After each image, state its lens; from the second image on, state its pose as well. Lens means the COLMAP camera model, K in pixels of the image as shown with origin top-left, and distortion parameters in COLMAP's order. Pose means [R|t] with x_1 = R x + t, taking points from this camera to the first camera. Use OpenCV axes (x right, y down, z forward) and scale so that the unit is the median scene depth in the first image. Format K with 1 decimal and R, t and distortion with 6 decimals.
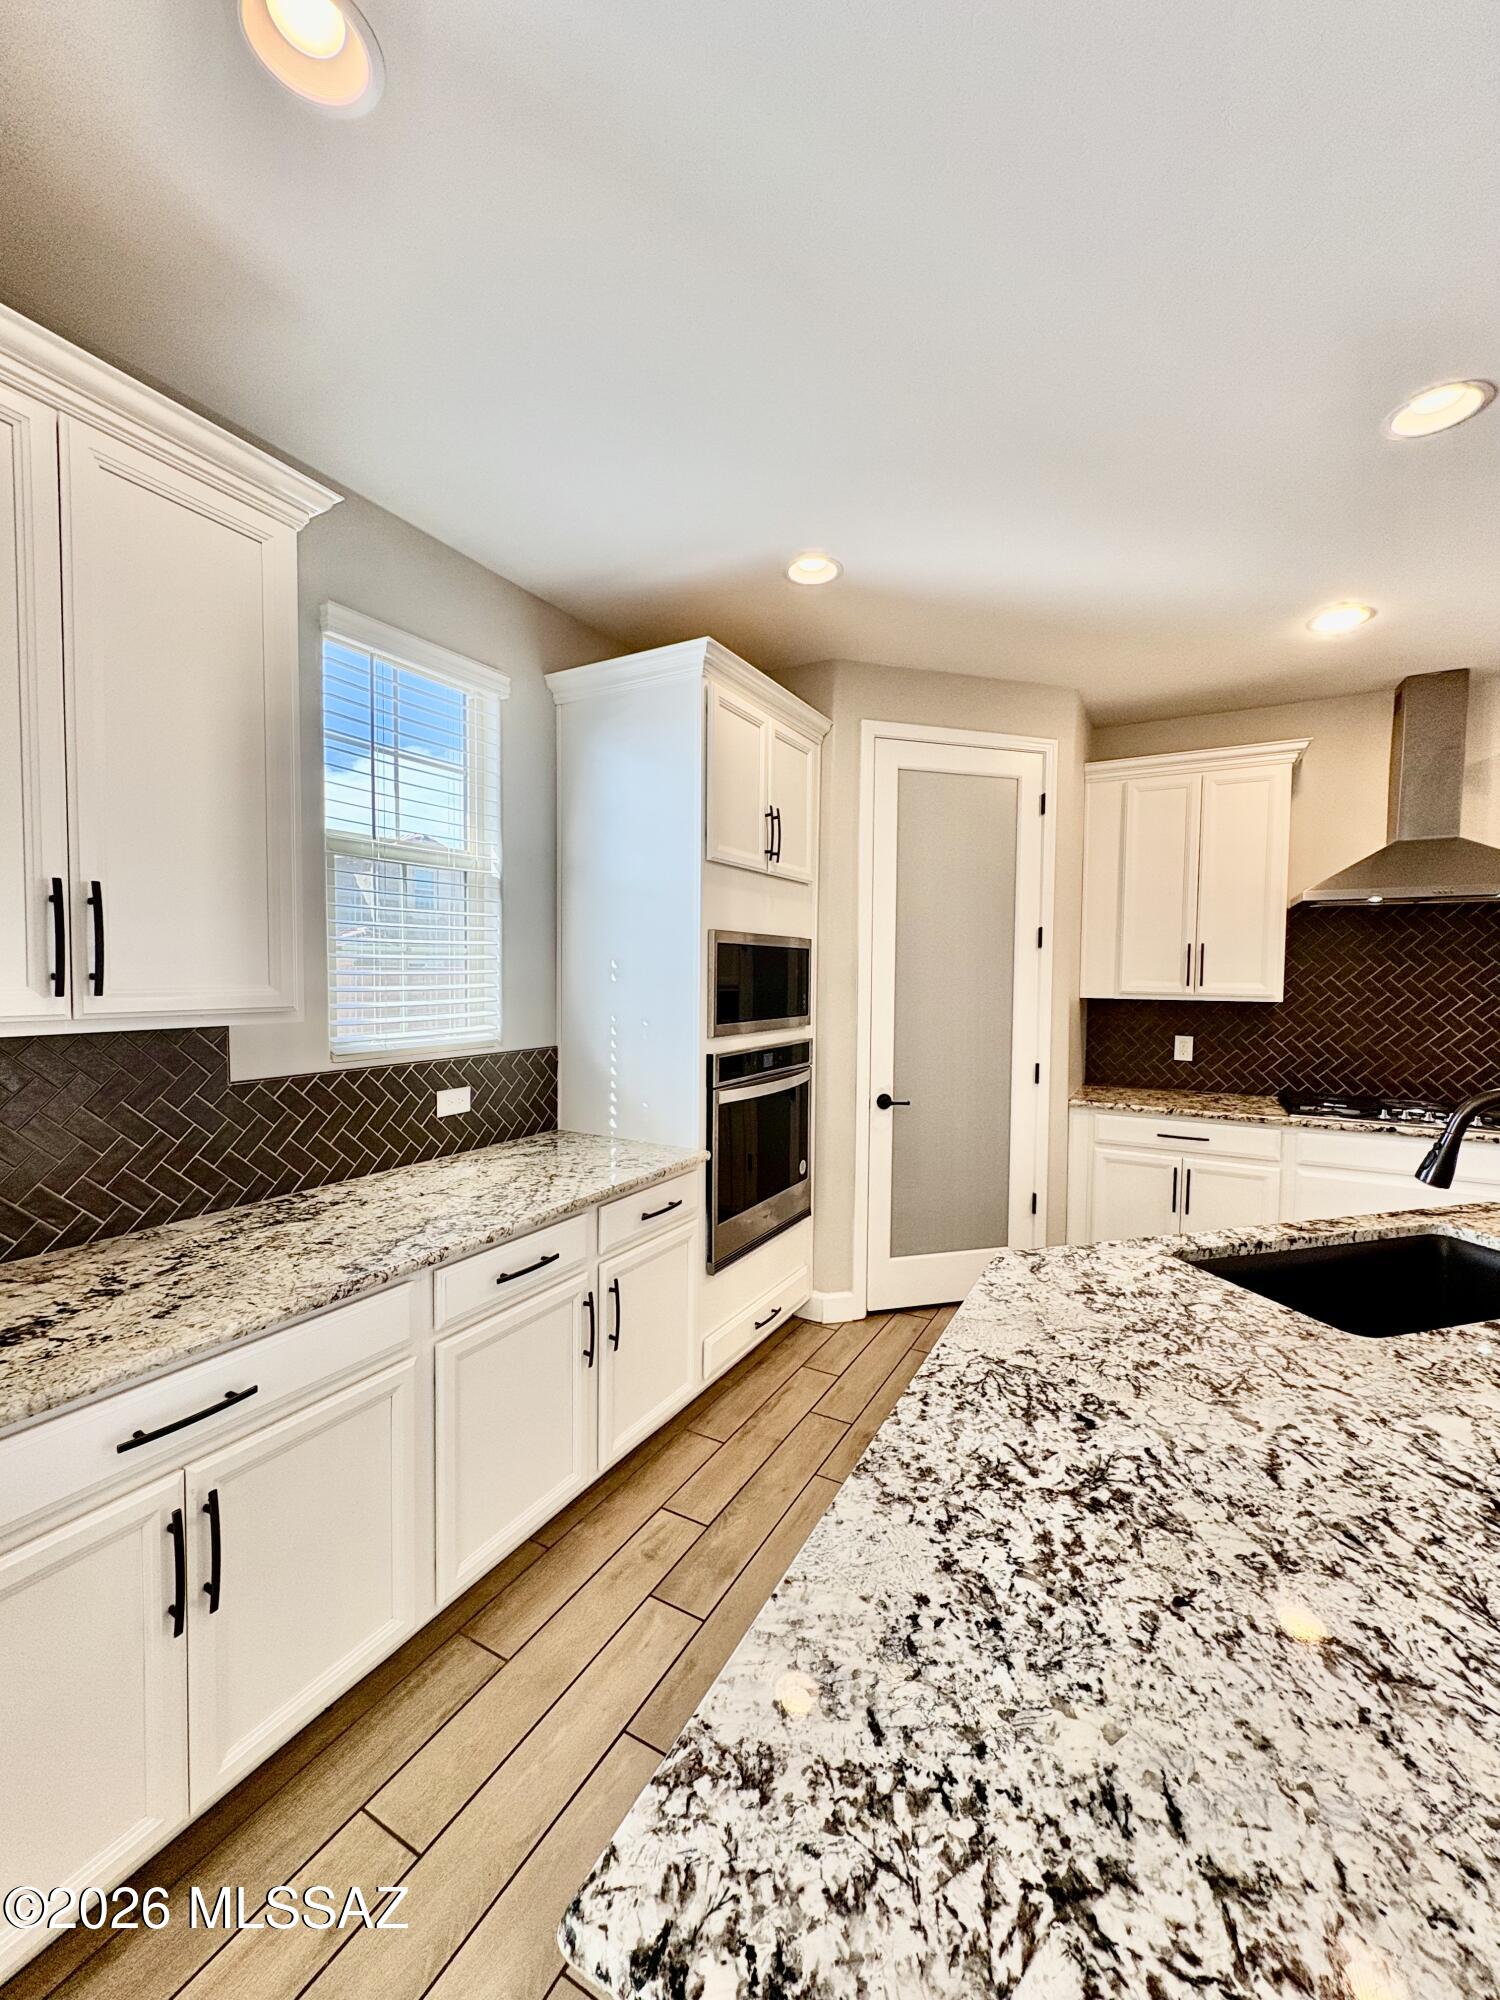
lens RADIAL K [[799.0, 0, 749.8], [0, 799.0, 1002.1], [0, 0, 1]] dist [0.003079, -0.000326]
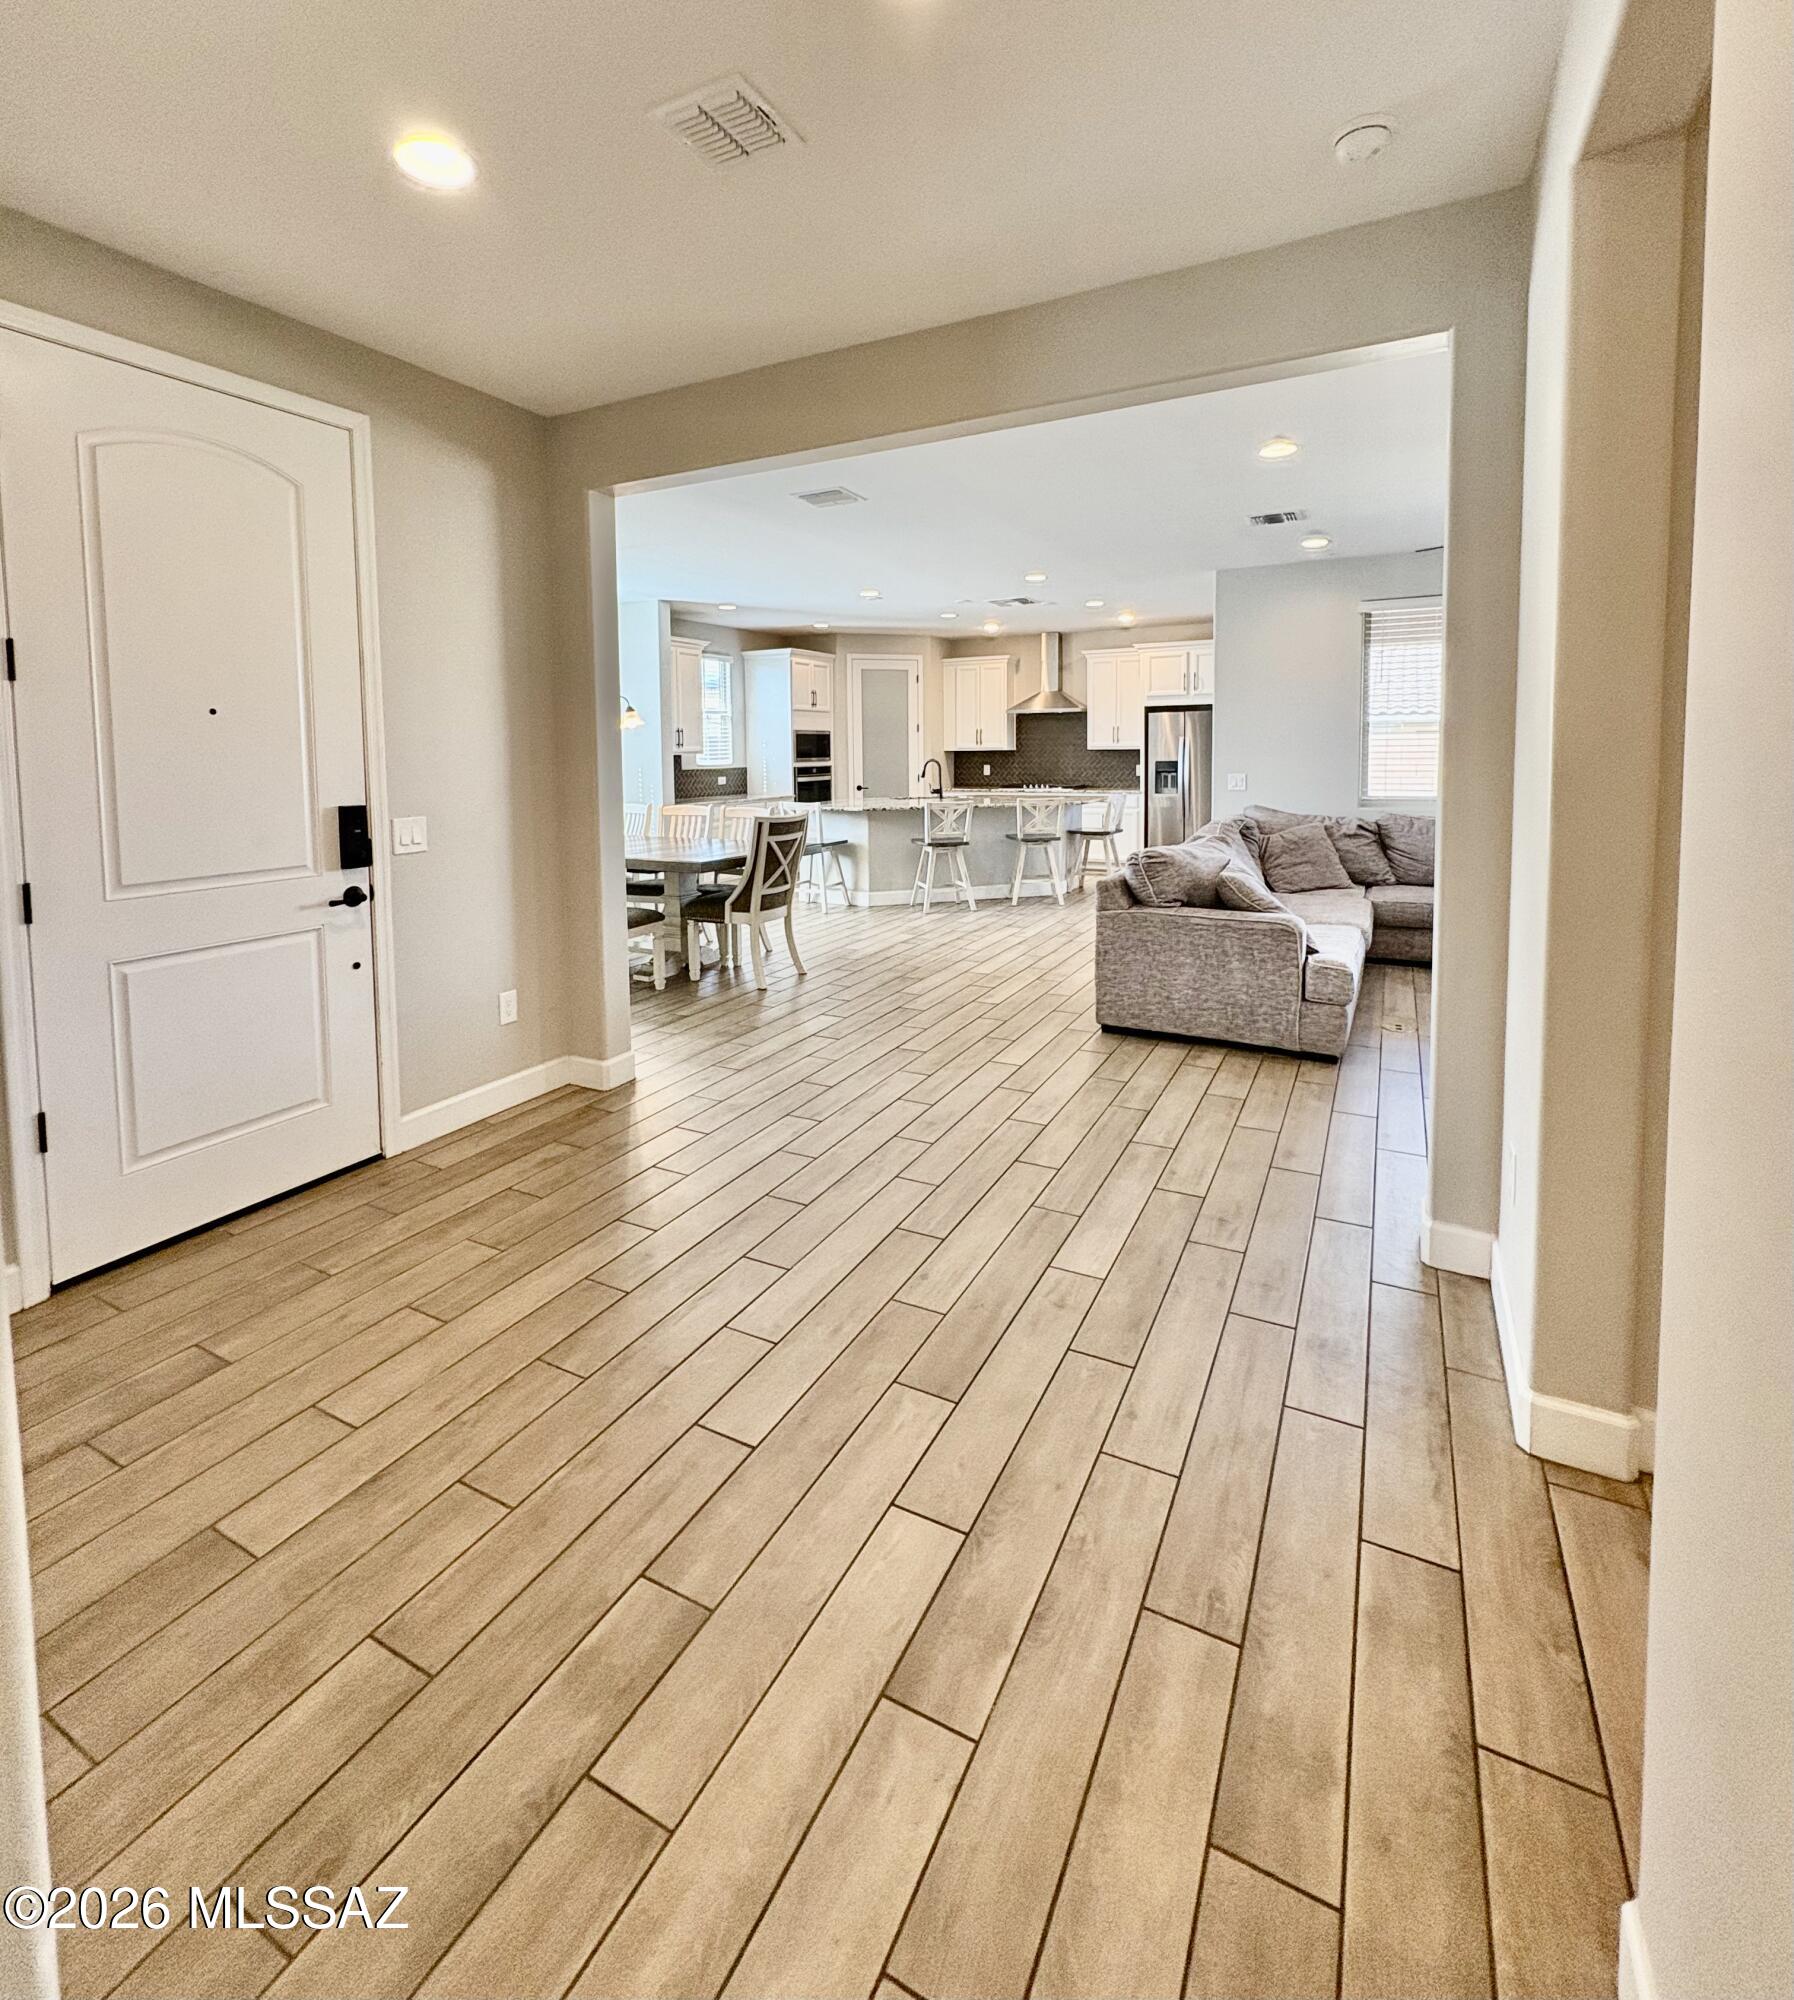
lens RADIAL K [[946.8, 0, 902.5], [0, 946.8, 822.2], [0, 0, 1]] dist [-0.001879, -0.000016]
pose [[0.999418, -0.020710, 0.027124, 0.289509], [0.019545, 0.998904, 0.042530, 0.135209], [-0.027975, -0.041975, 0.998727, -2.988979]]
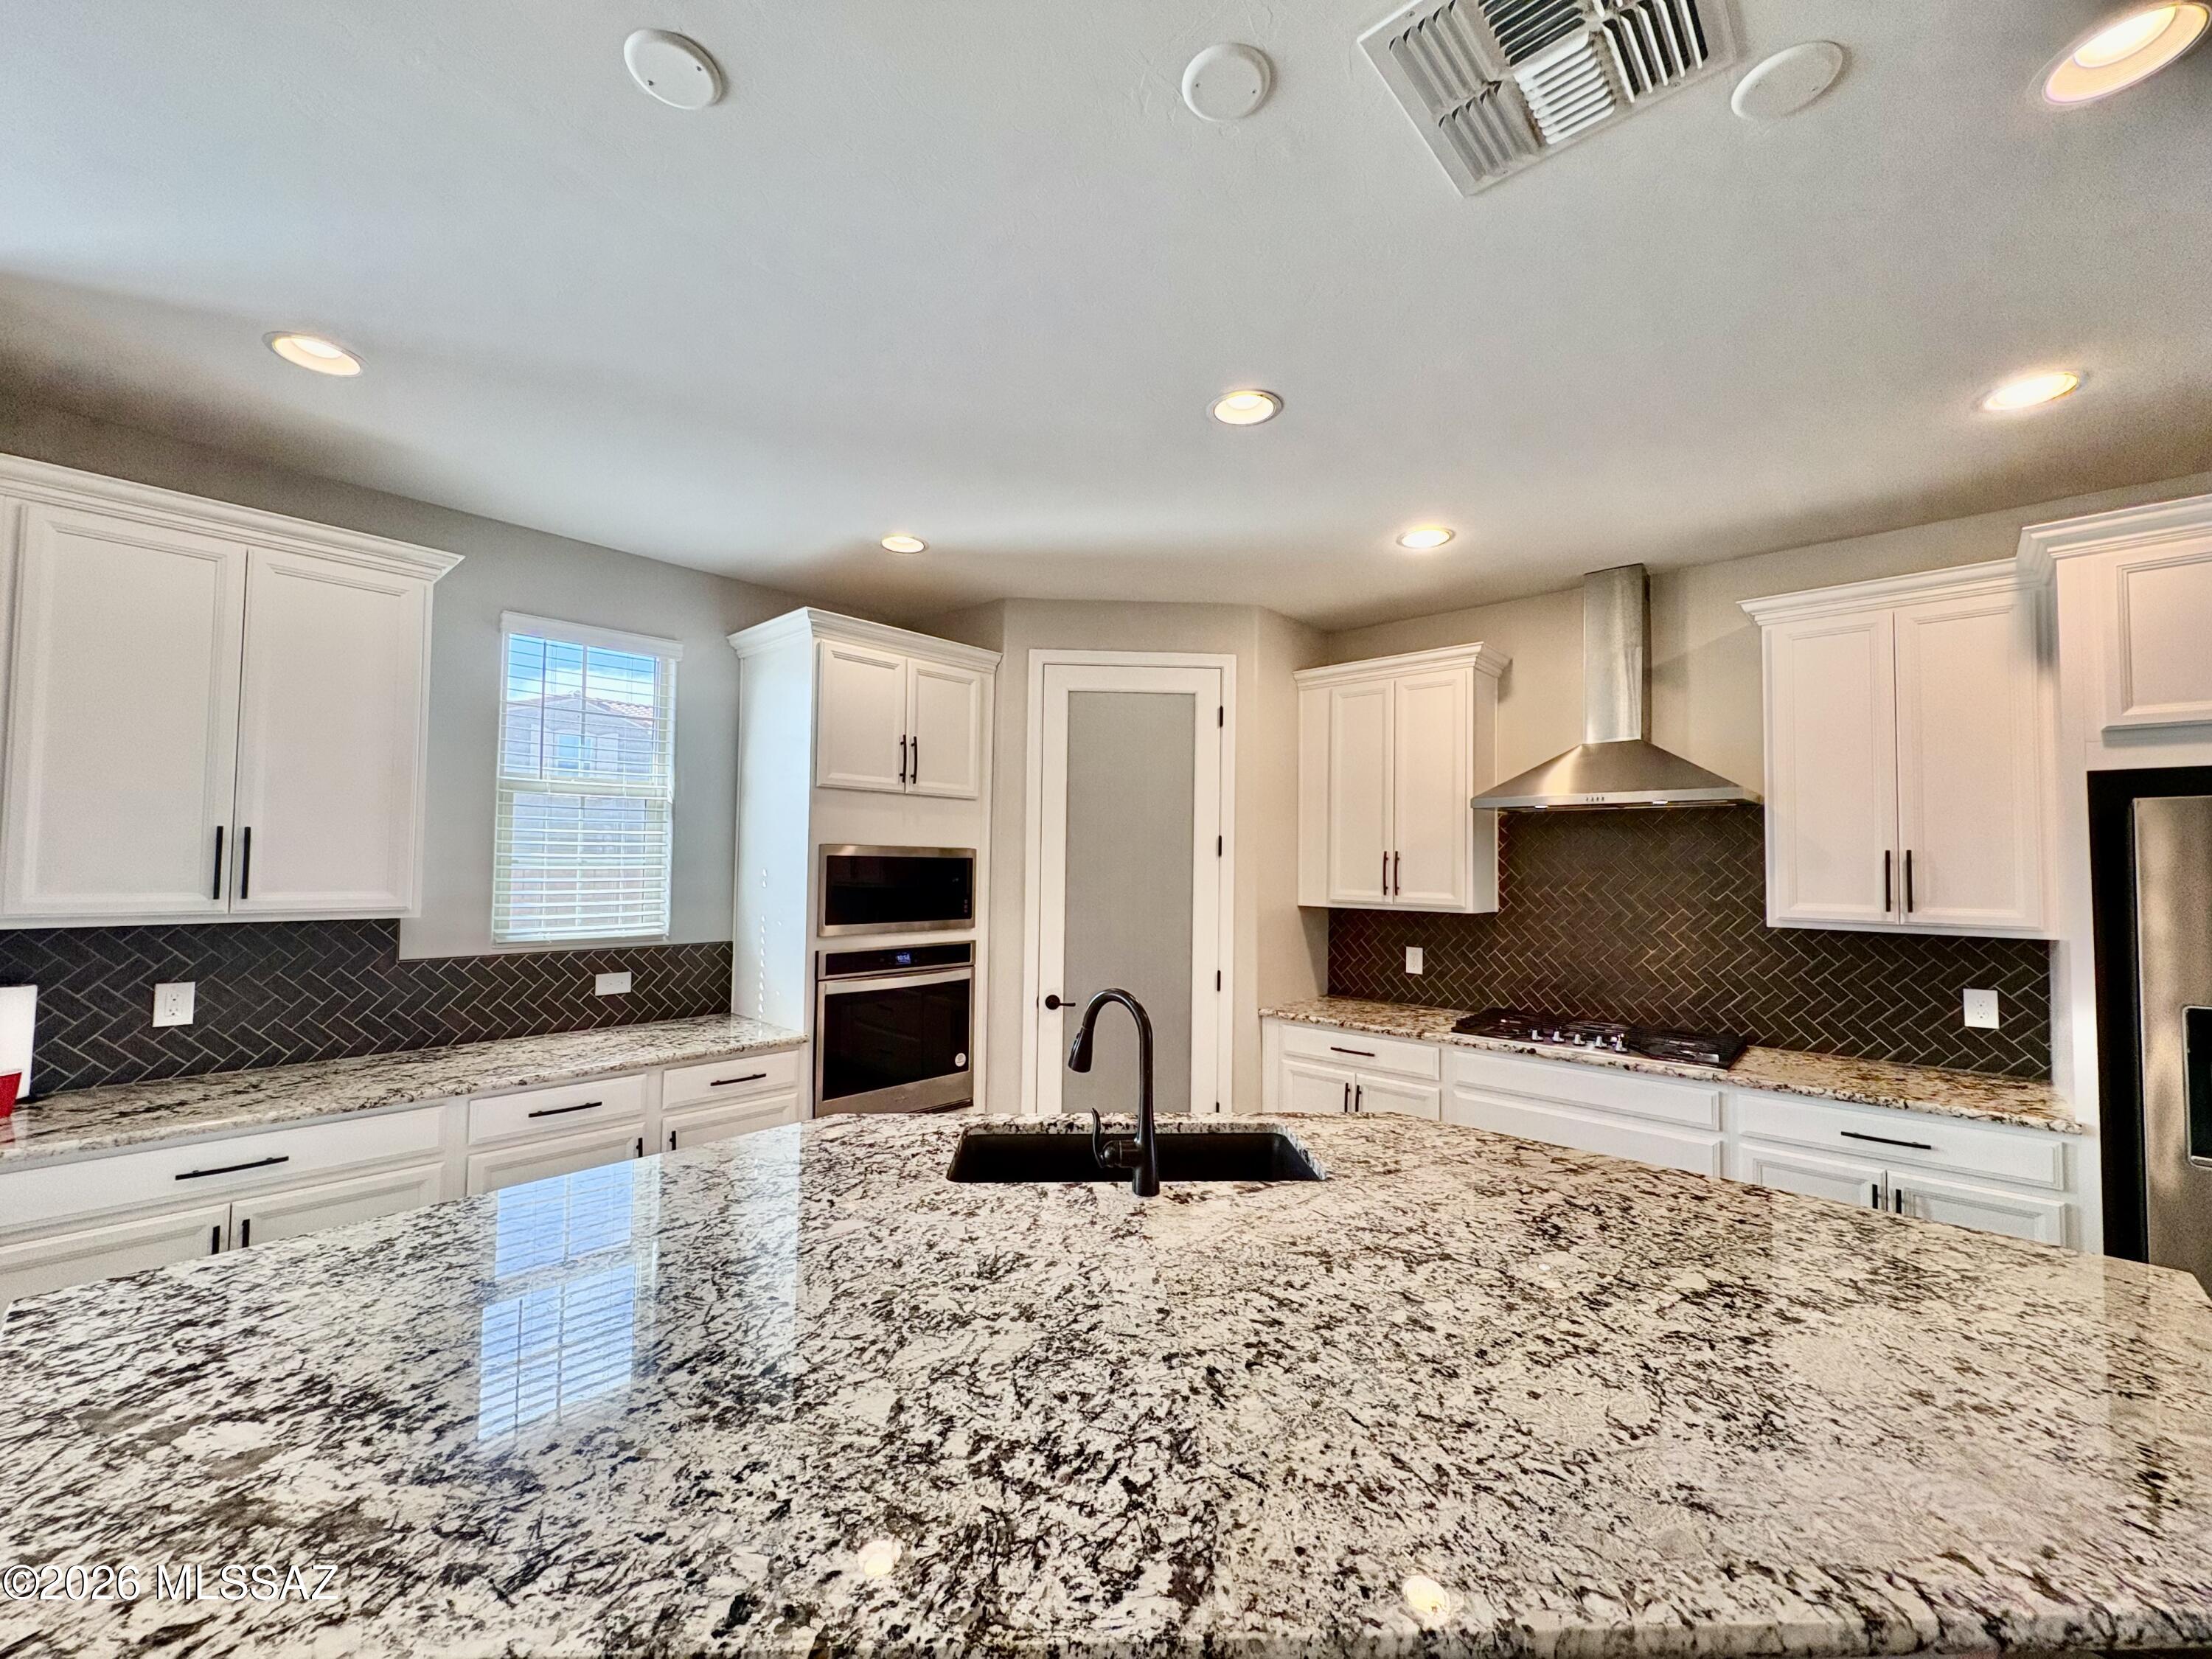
lens RADIAL K [[883.7, 0, 1113.0], [0, 883.7, 834.6], [0, 0, 1]] dist [0.003079, -0.000326]
pose [[0.974395, -0.003893, -0.224809, 0.648241], [-0.012821, 0.997261, -0.072838, -0.015597], [0.224477, 0.073855, 0.971677, -0.168670]]
